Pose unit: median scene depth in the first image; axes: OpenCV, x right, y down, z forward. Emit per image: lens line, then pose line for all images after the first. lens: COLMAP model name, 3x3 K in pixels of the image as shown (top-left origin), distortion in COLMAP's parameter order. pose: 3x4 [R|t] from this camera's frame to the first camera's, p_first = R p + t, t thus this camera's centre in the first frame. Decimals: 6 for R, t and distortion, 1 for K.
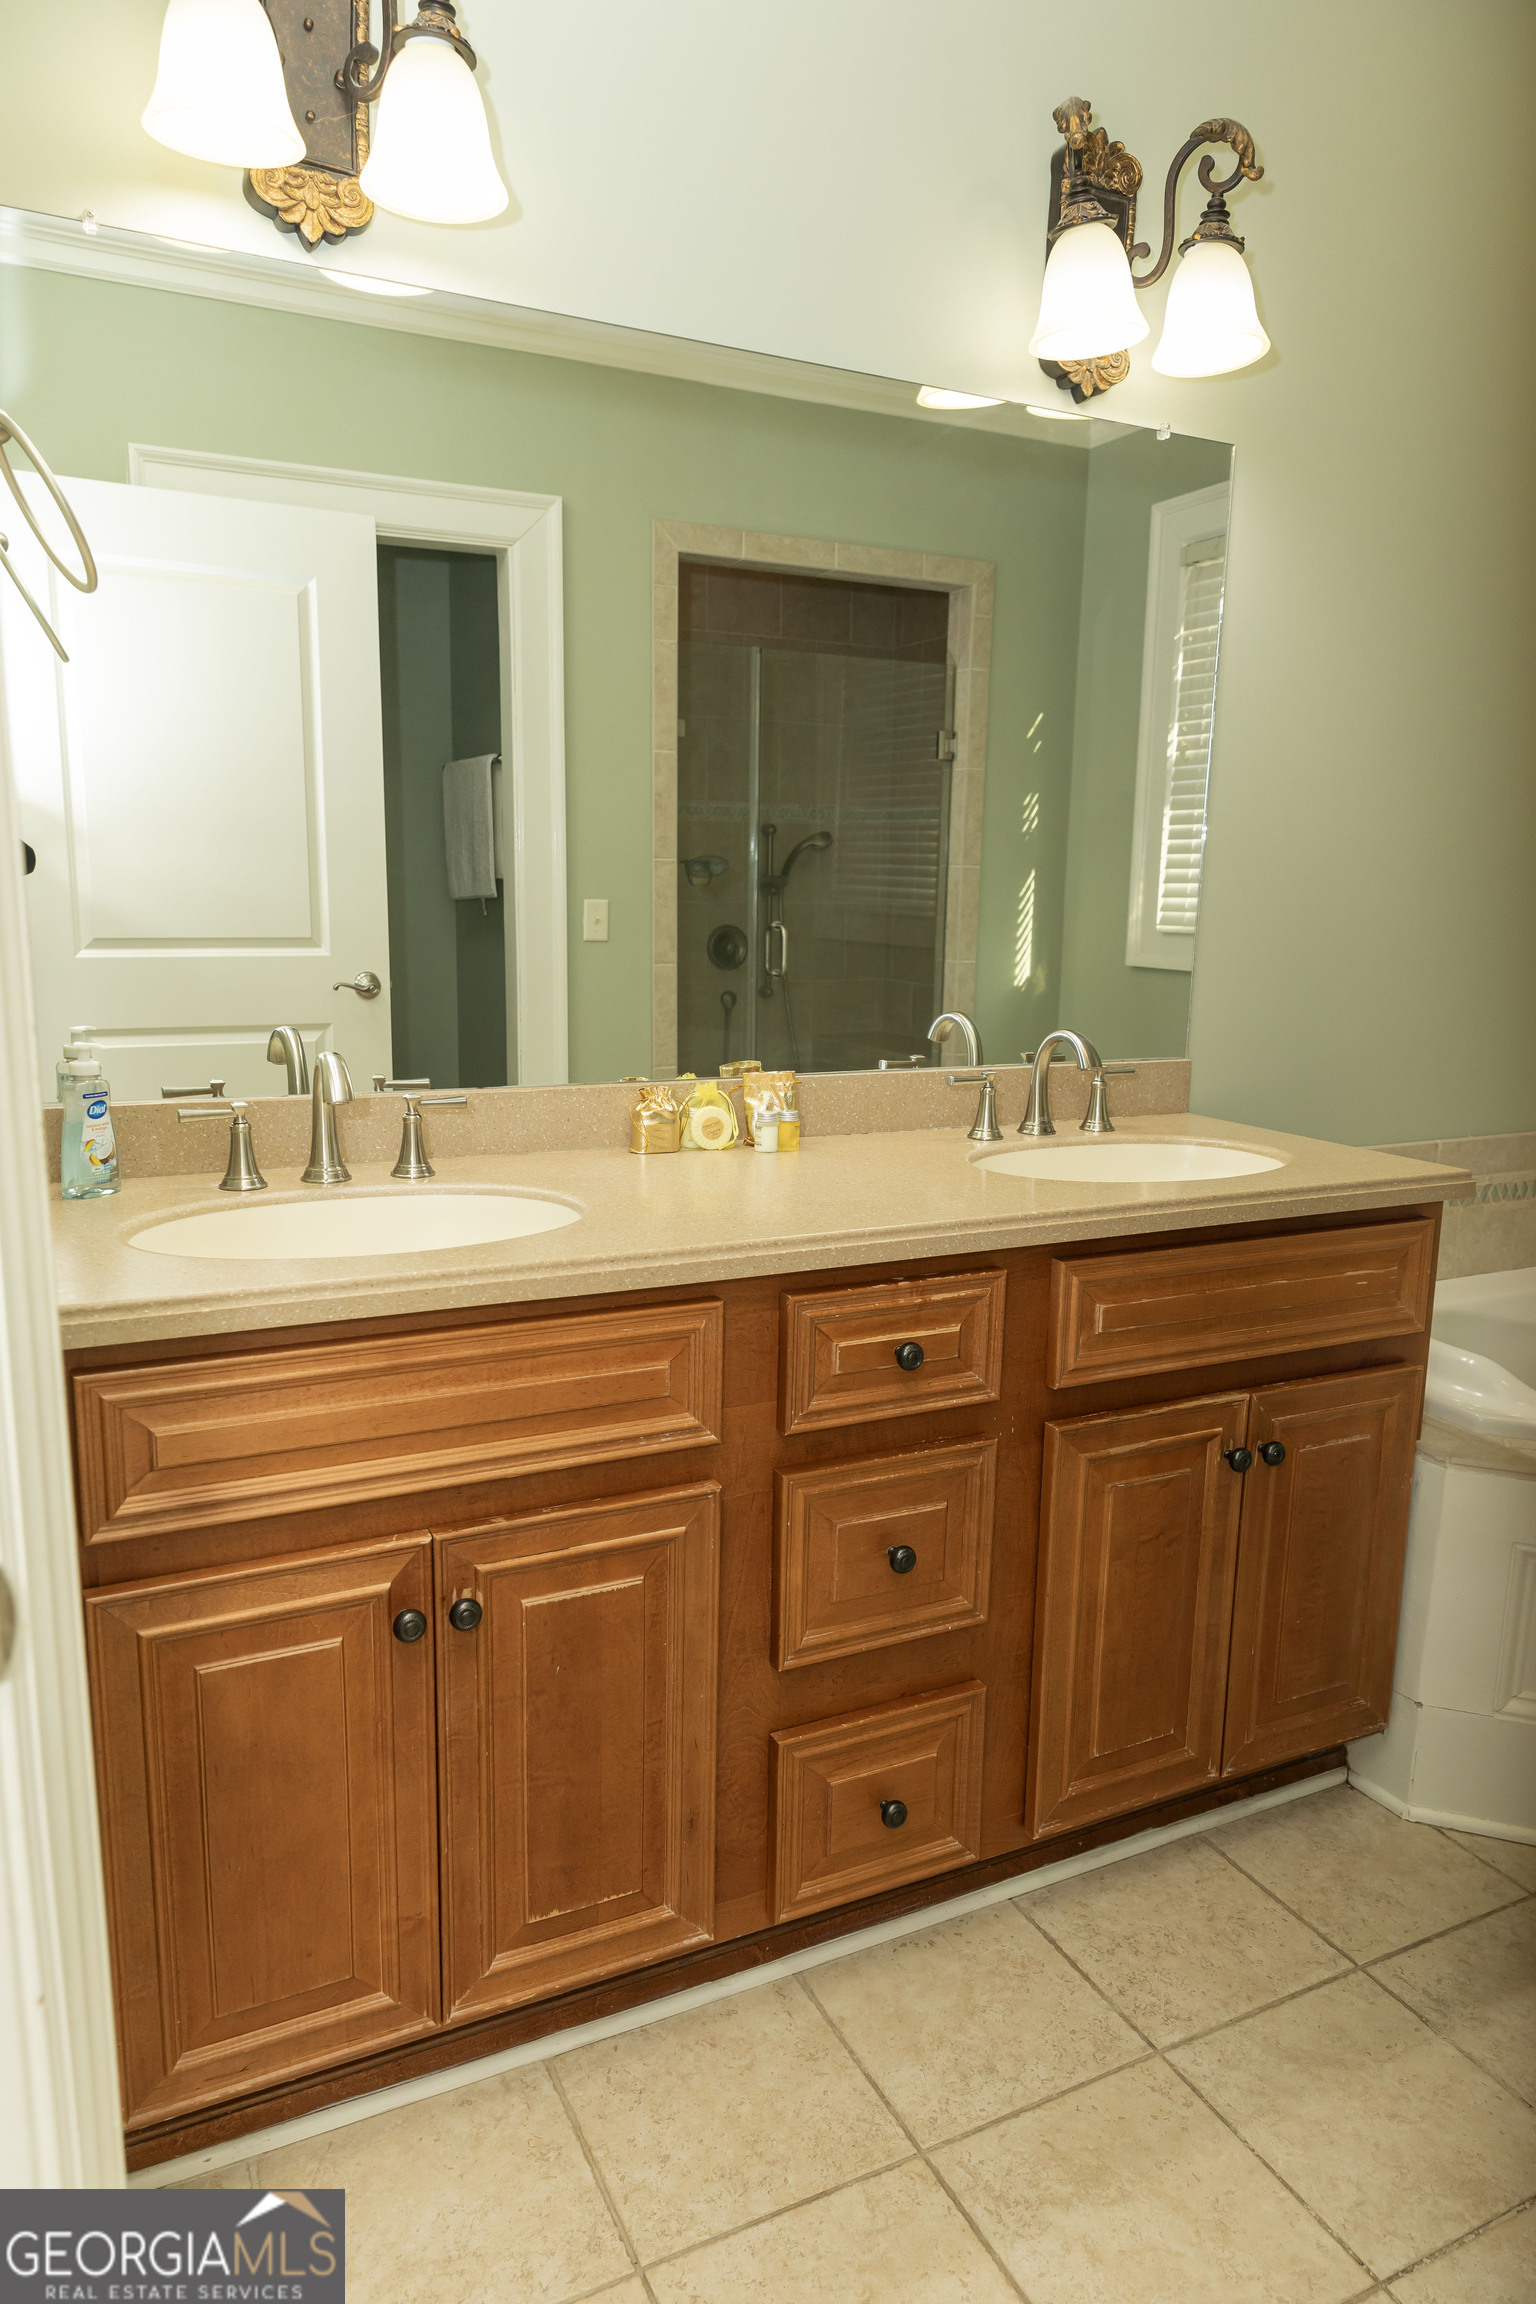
lens RADIAL K [[1516.9, 0, 767.0], [0, 1516.9, 1154.0], [0, 0, 1]] dist [0.003667, 0.004098]
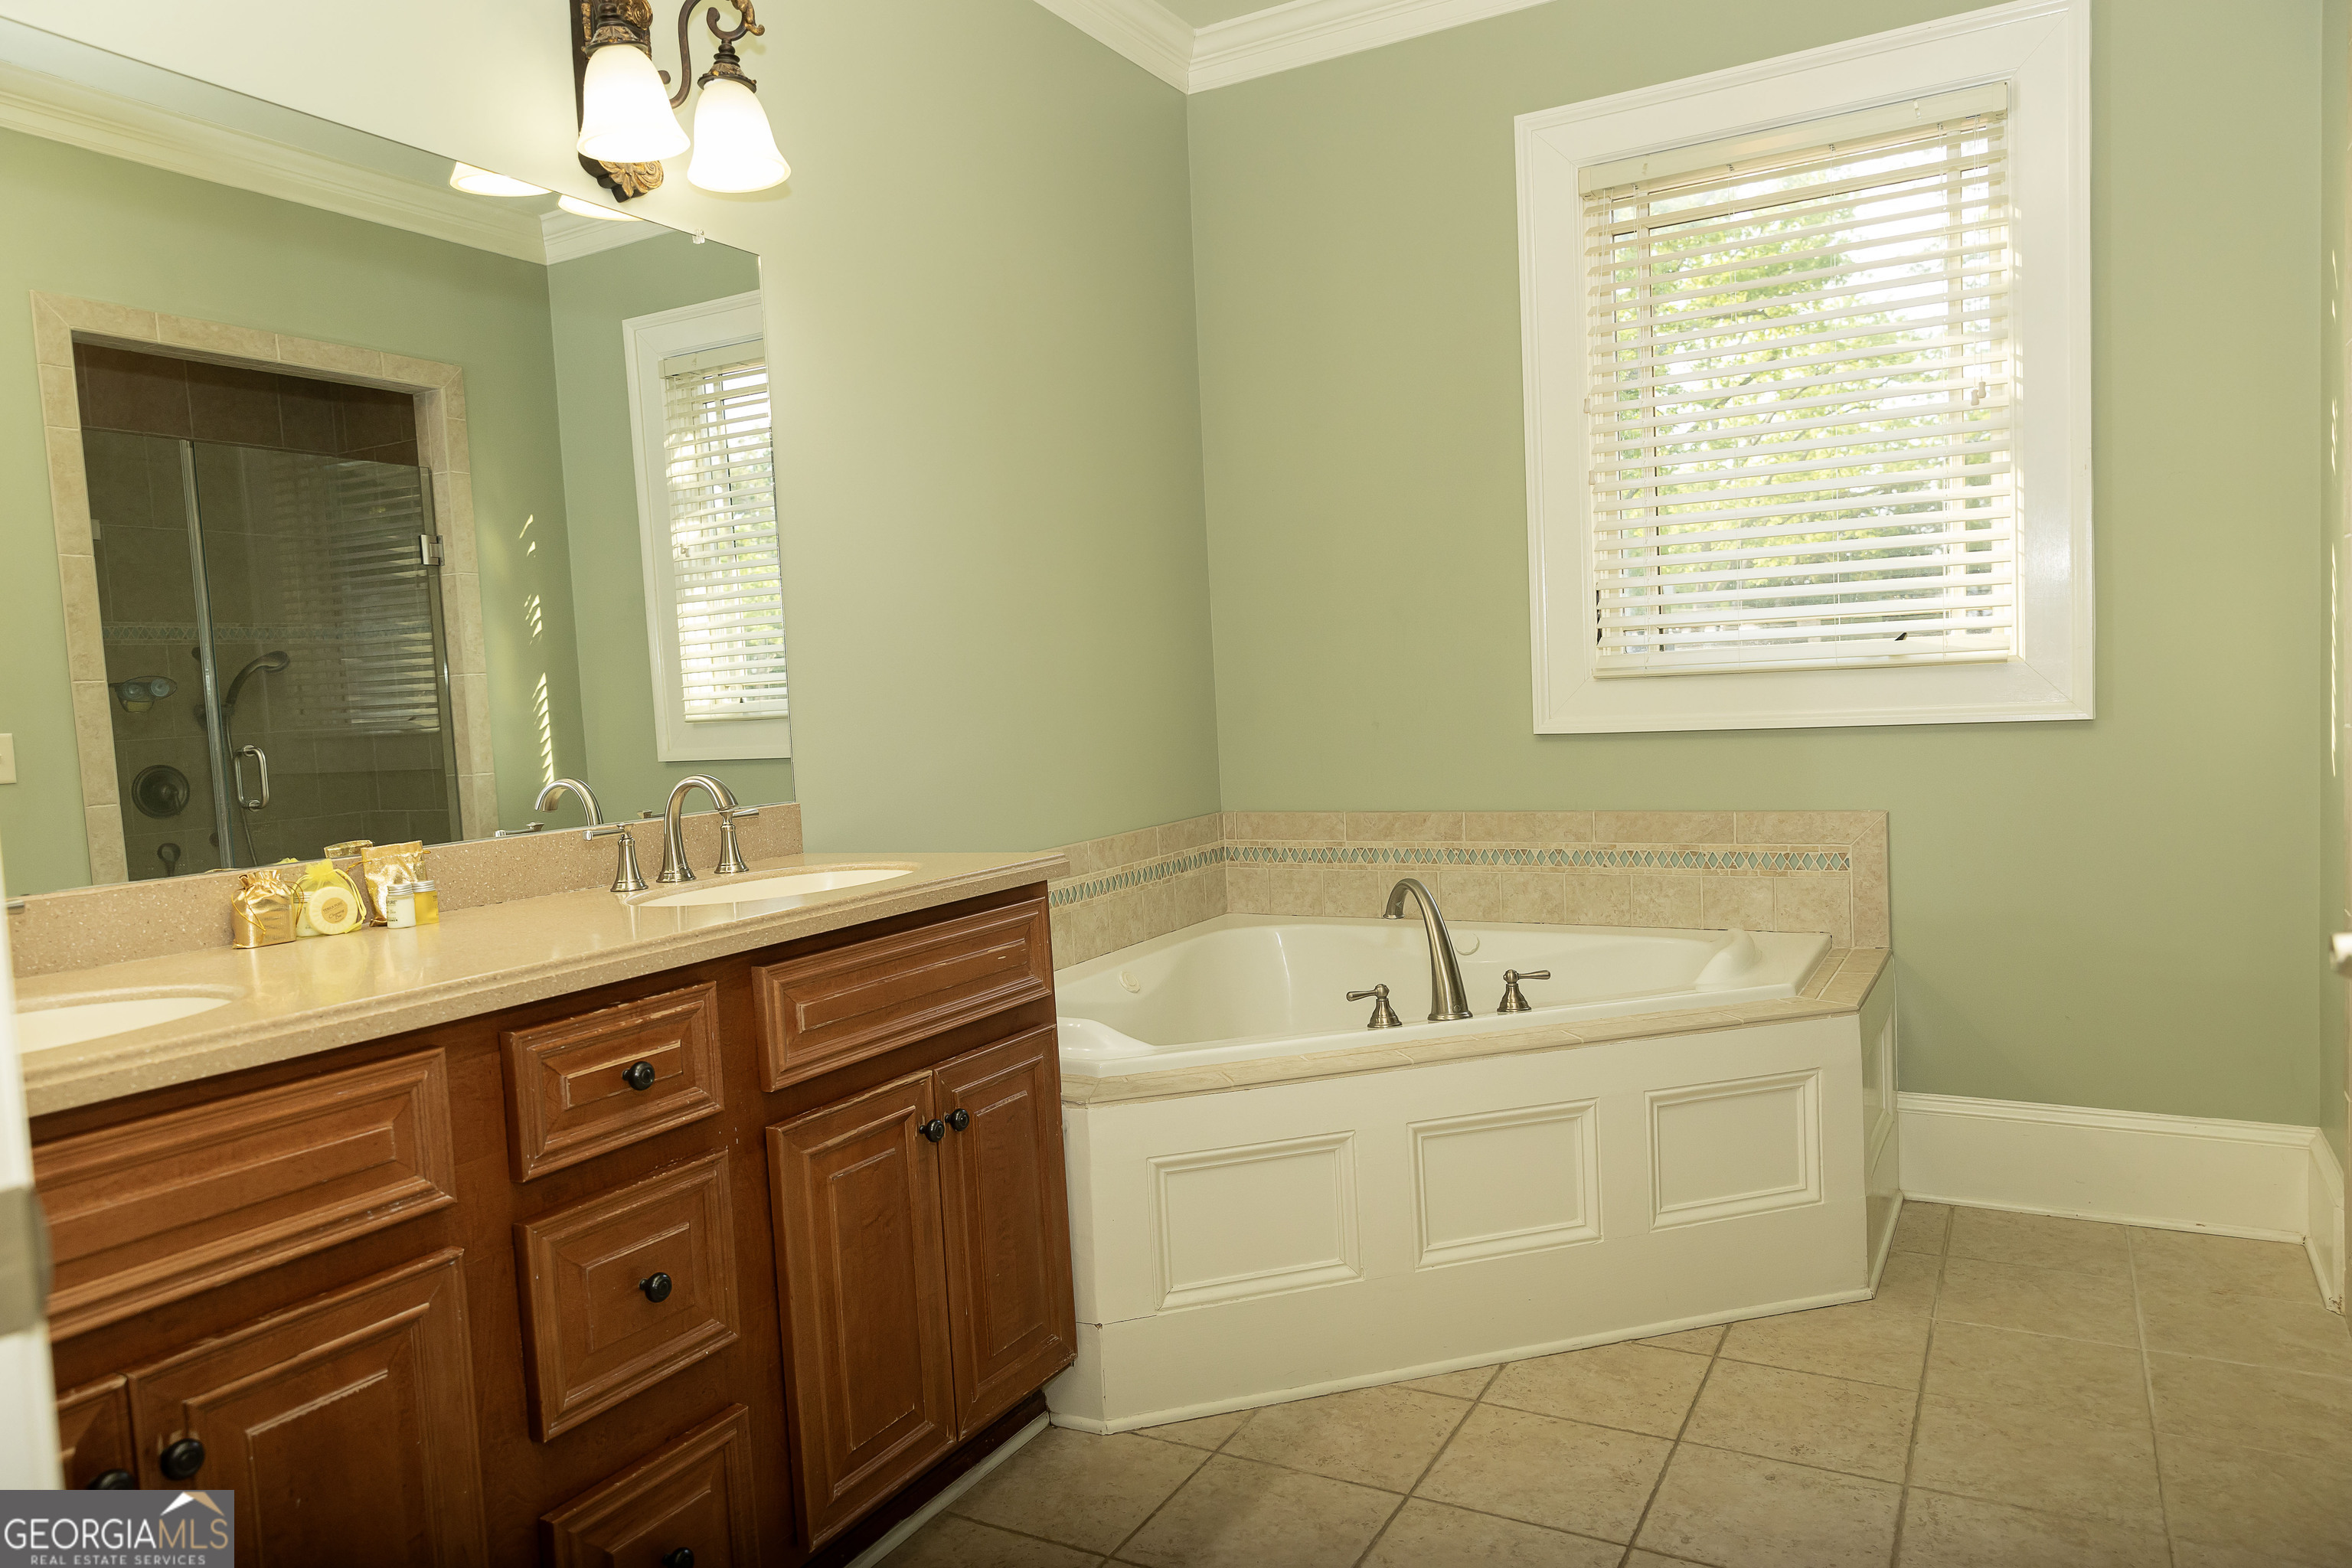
lens RADIAL K [[1571.1, 0, 1182.1], [0, 1571.1, 782.3], [0, 0, 1]] dist [0.005780, -0.005616]
pose [[0.816691, -0.093111, 0.569515, -0.156082], [0.171293, 0.981532, -0.085164, 0.077635], [-0.551067, 0.167106, 0.817557, -0.063350]]
